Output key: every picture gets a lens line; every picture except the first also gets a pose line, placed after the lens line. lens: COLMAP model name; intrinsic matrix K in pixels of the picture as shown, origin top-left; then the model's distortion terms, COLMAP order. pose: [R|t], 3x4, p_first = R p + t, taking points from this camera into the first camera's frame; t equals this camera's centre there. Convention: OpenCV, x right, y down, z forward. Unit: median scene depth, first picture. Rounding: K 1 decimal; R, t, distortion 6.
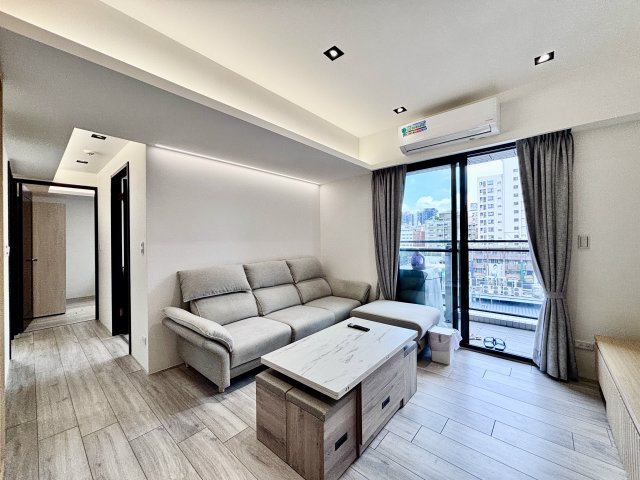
lens RADIAL K [[256.1, 0, 315.0], [0, 256.1, 238.6], [0, 0, 1]] dist [-0.024150, -0.000690]
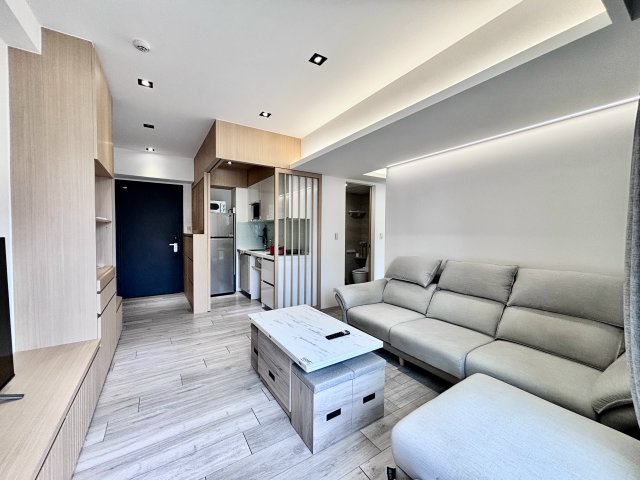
lens RADIAL K [[256.1, 0, 320.2], [0, 256.1, 238.5], [0, 0, 1]] dist [-0.024150, -0.000690]
pose [[-0.256398, 0.037798, -0.965832, 0.814951], [-0.002397, 0.999207, 0.039740, -0.012793], [0.966568, 0.012504, -0.256104, 0.928663]]
